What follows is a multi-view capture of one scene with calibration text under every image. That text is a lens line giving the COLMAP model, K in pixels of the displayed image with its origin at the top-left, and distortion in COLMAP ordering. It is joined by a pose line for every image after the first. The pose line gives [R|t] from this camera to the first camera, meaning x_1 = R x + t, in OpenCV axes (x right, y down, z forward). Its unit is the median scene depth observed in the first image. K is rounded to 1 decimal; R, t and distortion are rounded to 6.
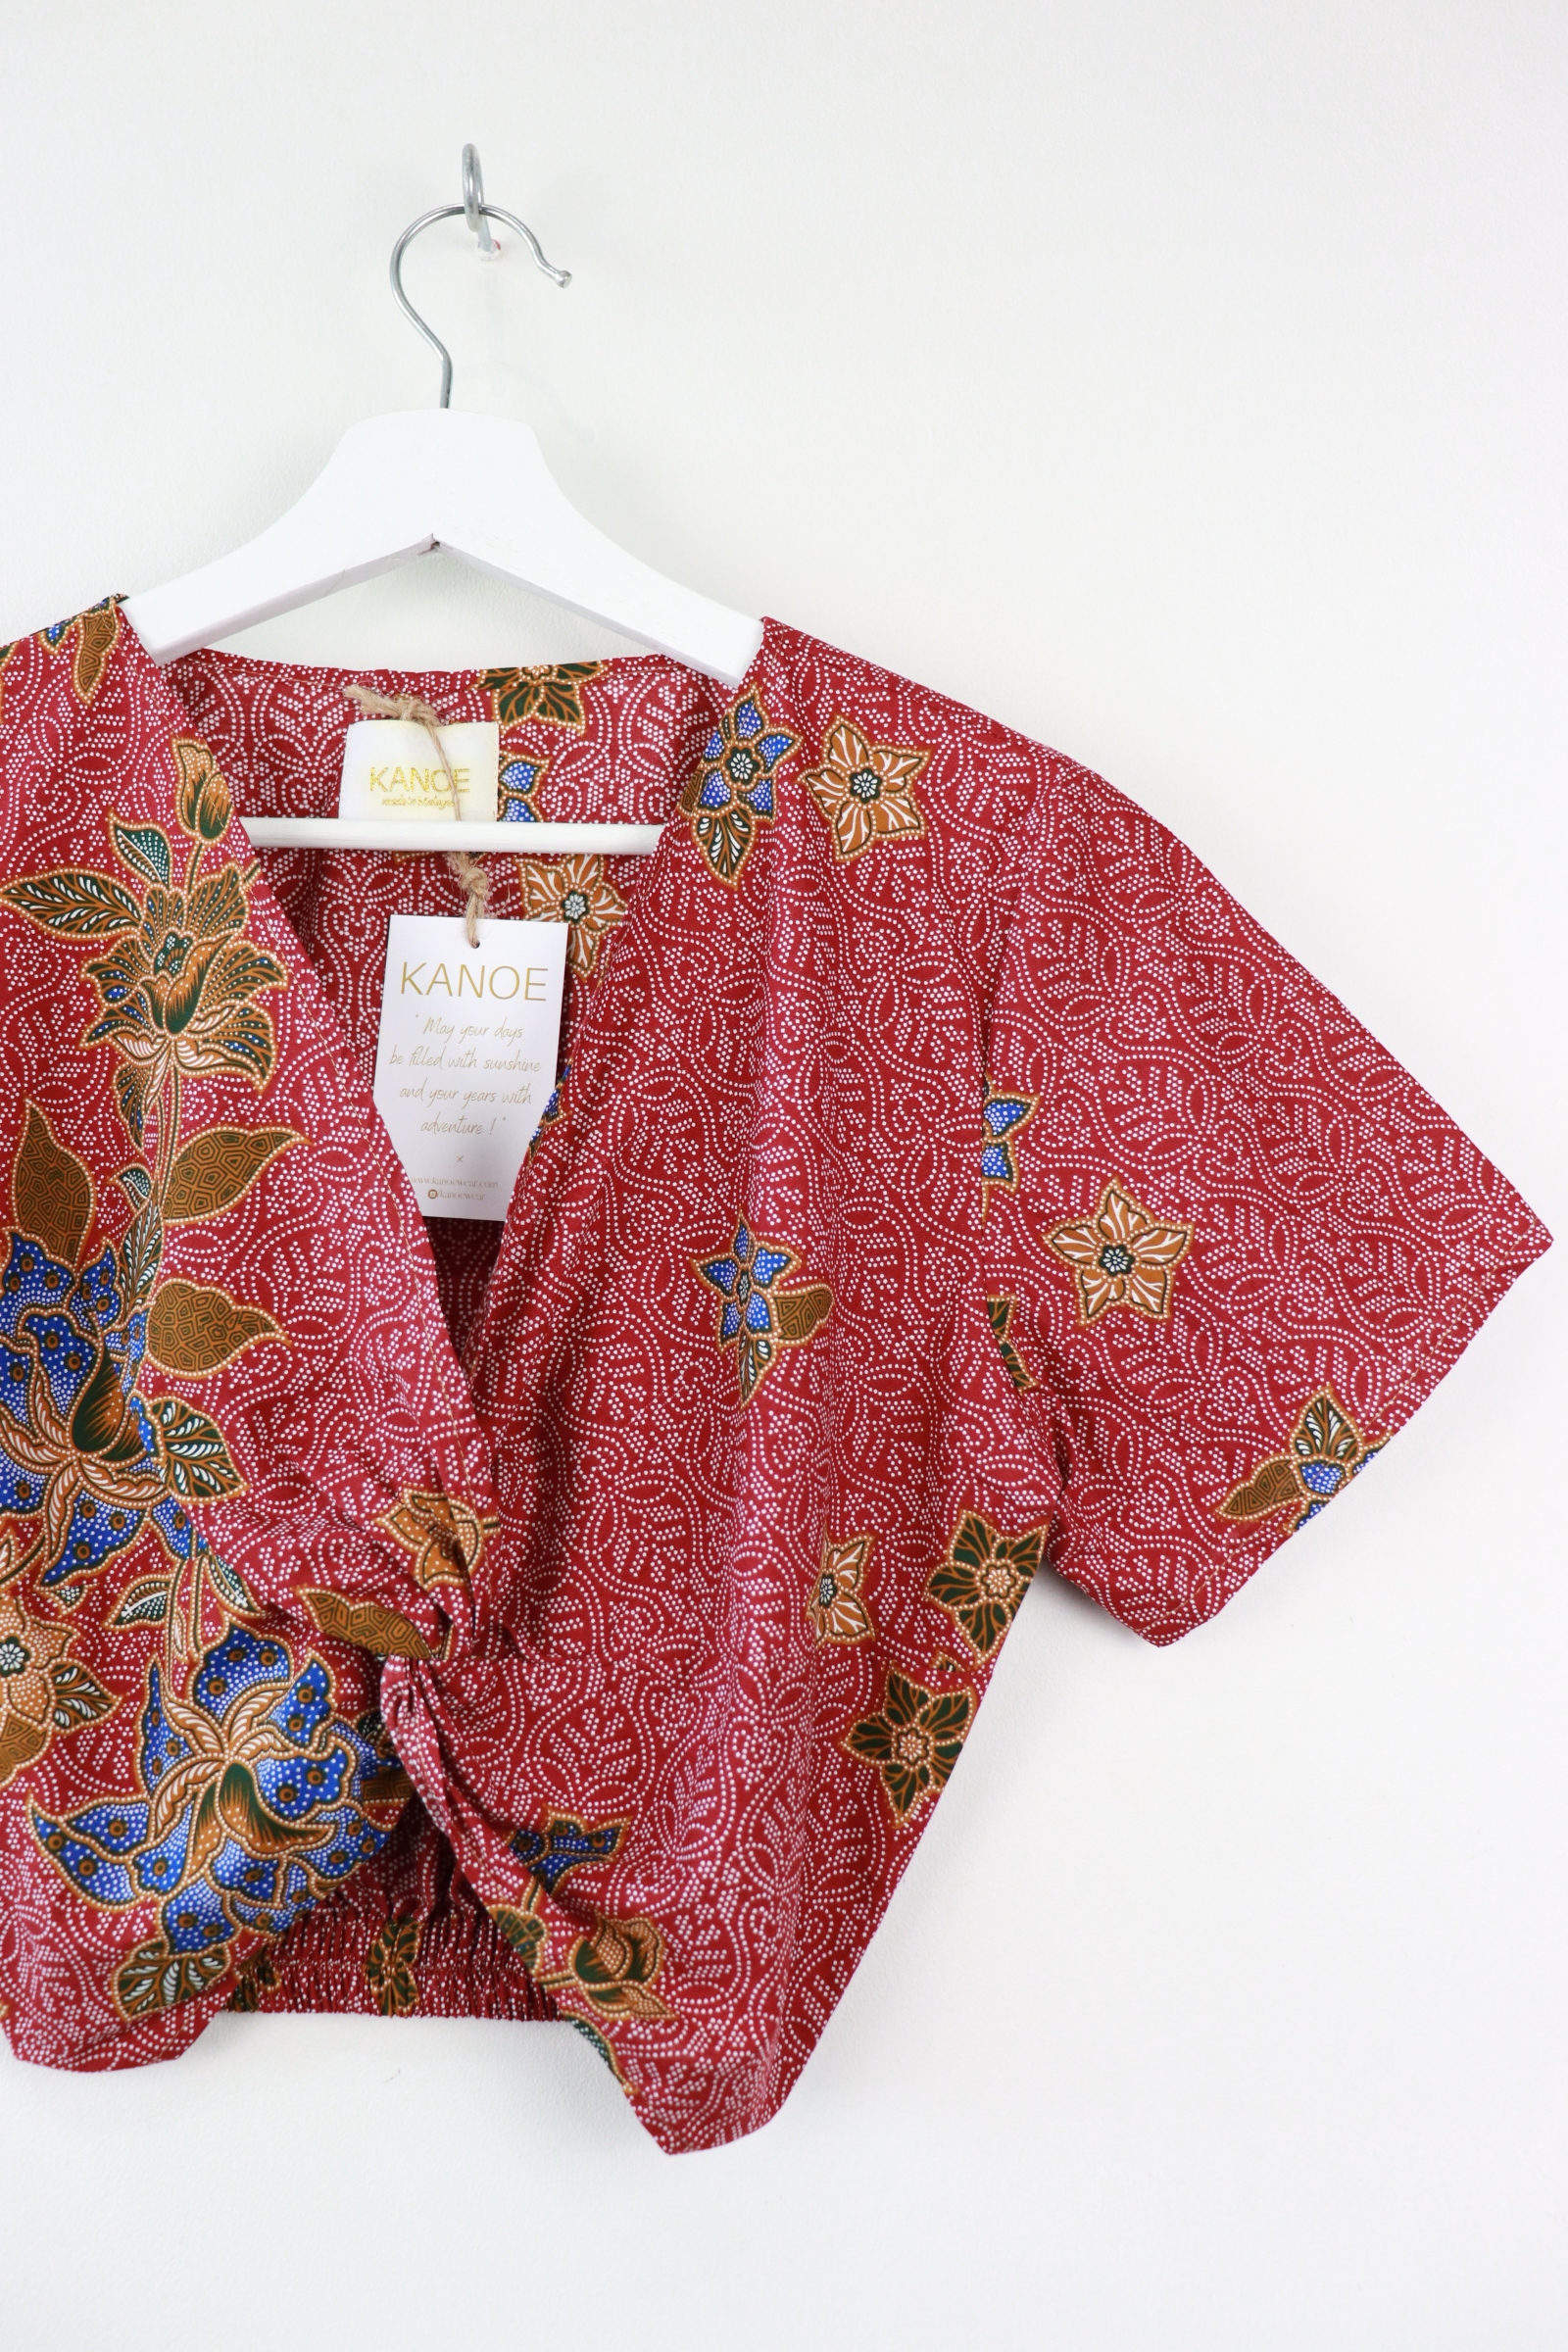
lens RADIAL K [[2322.0, 0, 770.4], [0, 2322.0, 1118.4], [0, 0, 1]] dist [-0.094626, 0.000000]
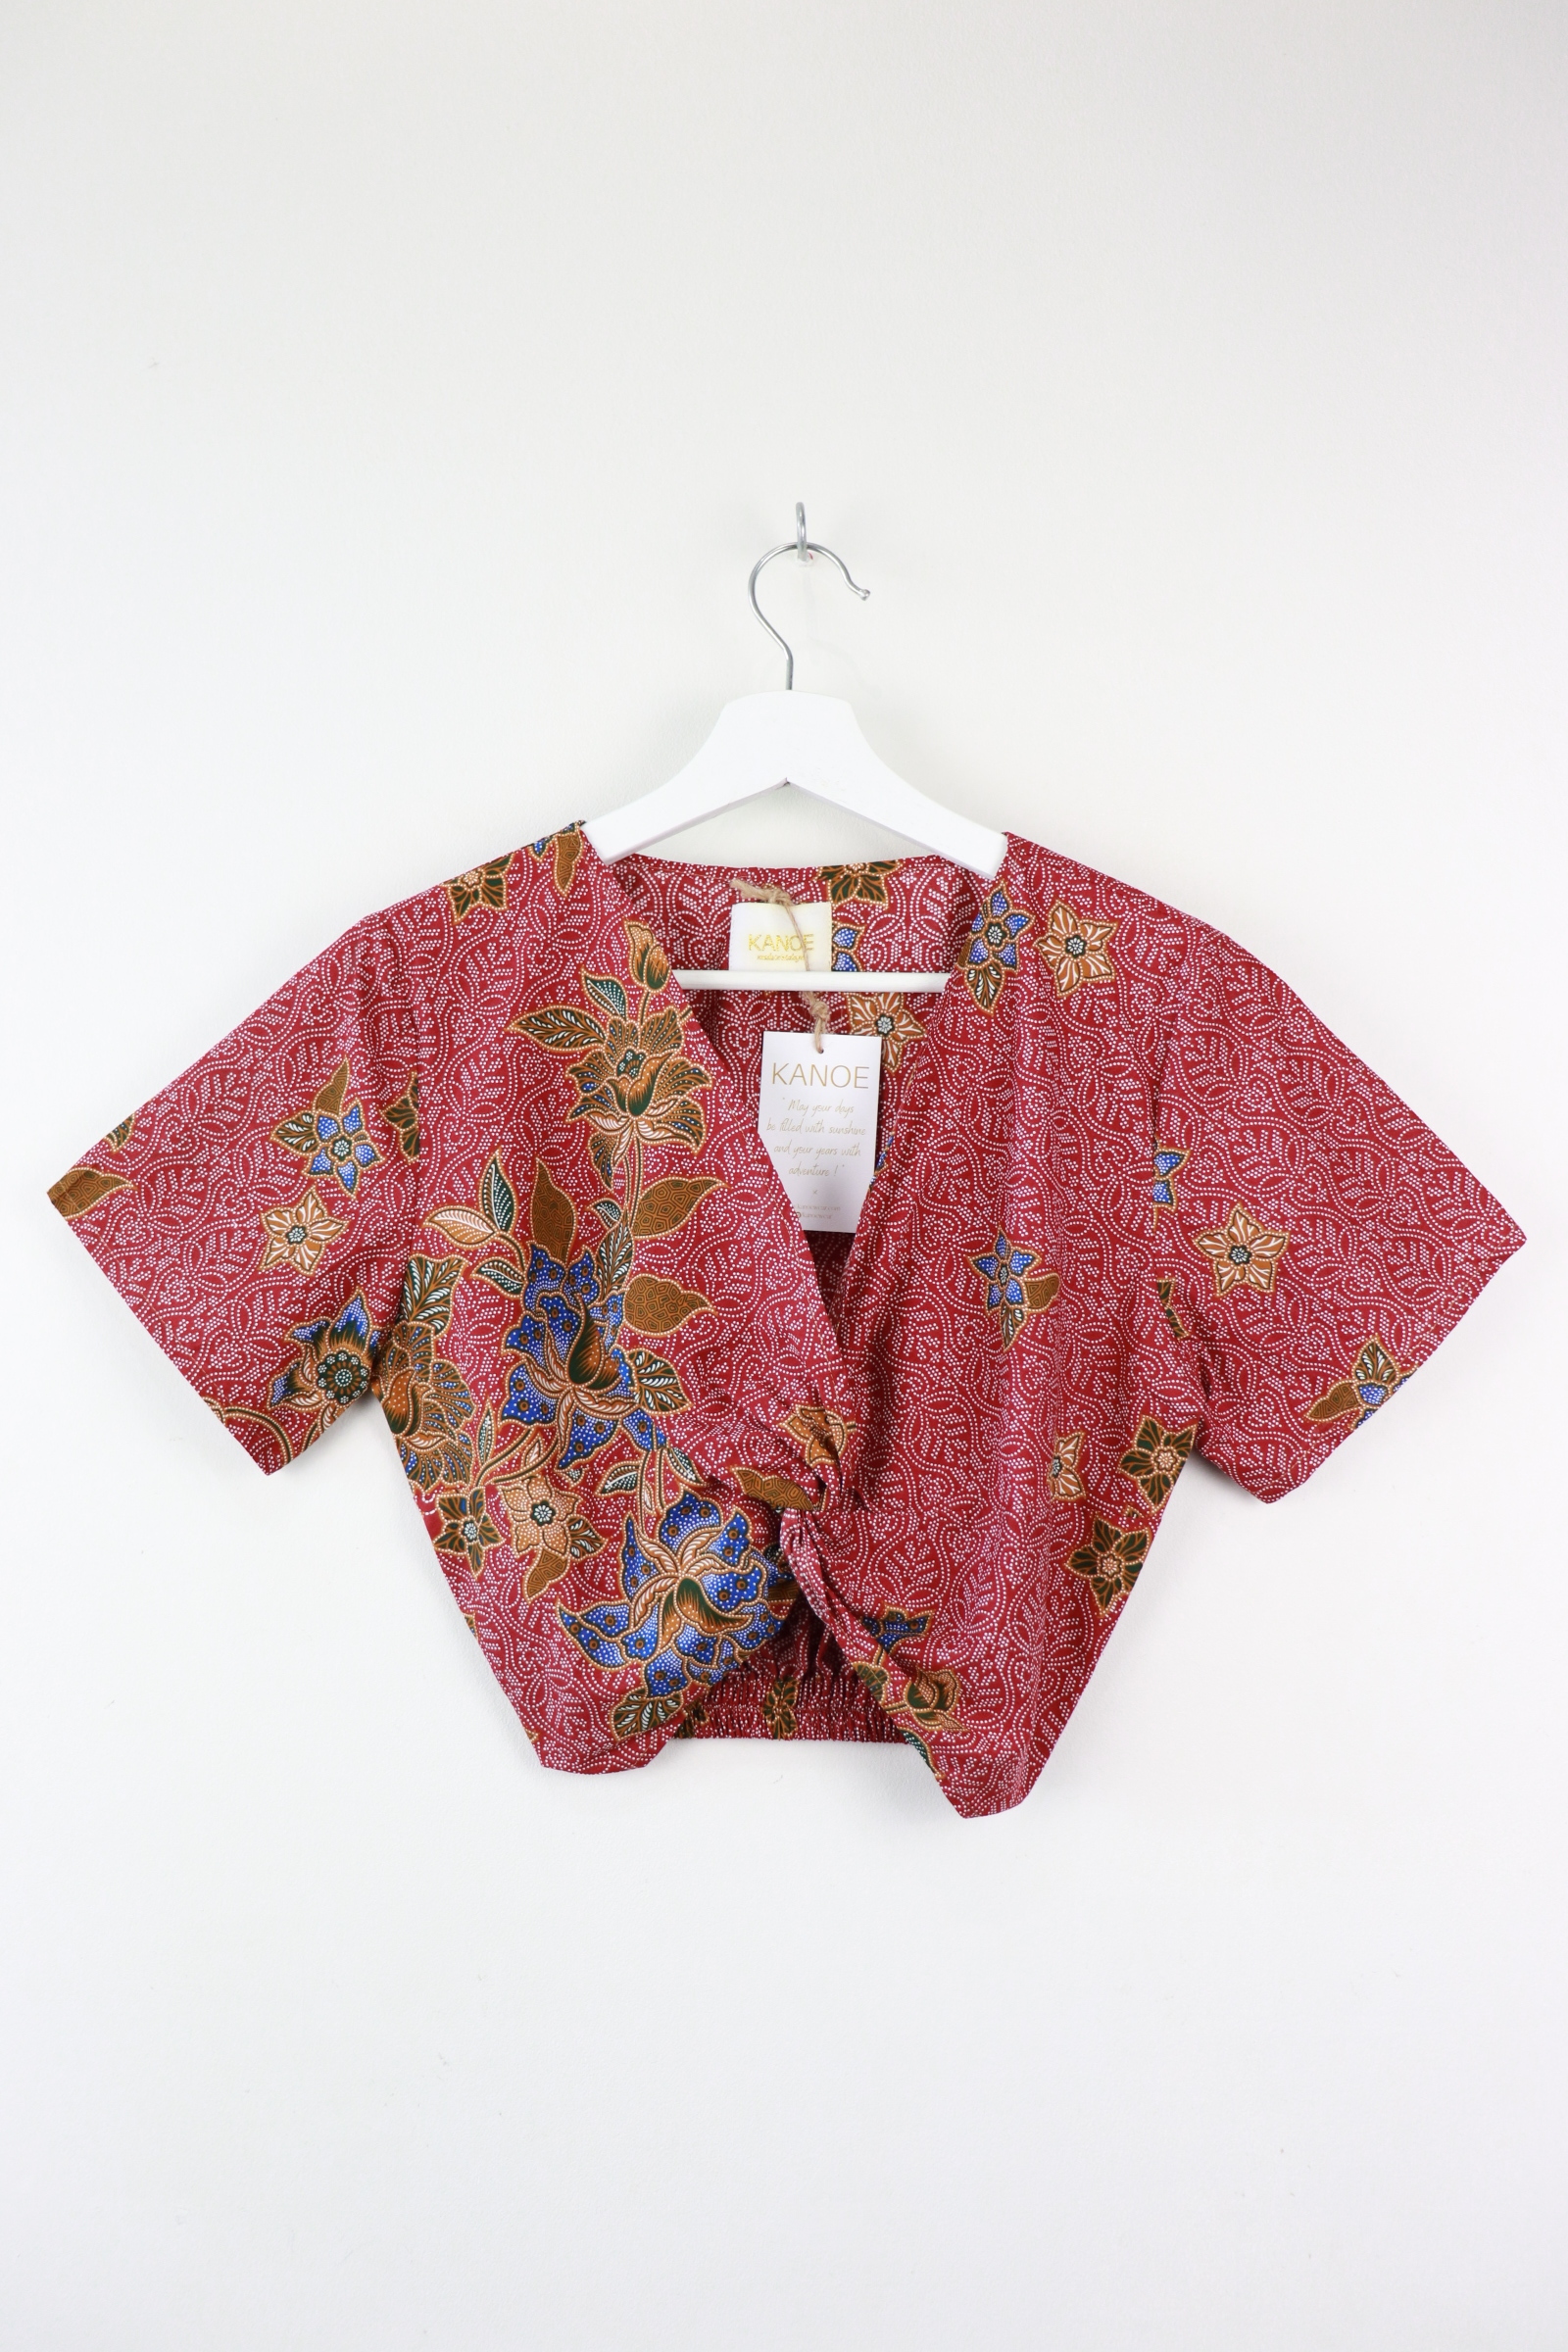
lens RADIAL K [[2322.0, 0, 790.2], [0, 2322.0, 1165.1], [0, 0, 1]] dist [-0.094626, 0.000000]
pose [[0.999581, -0.007894, -0.027835, -0.109596], [0.009366, 0.998542, 0.053171, -0.085266], [0.027375, -0.053409, 0.998197, -0.558664]]
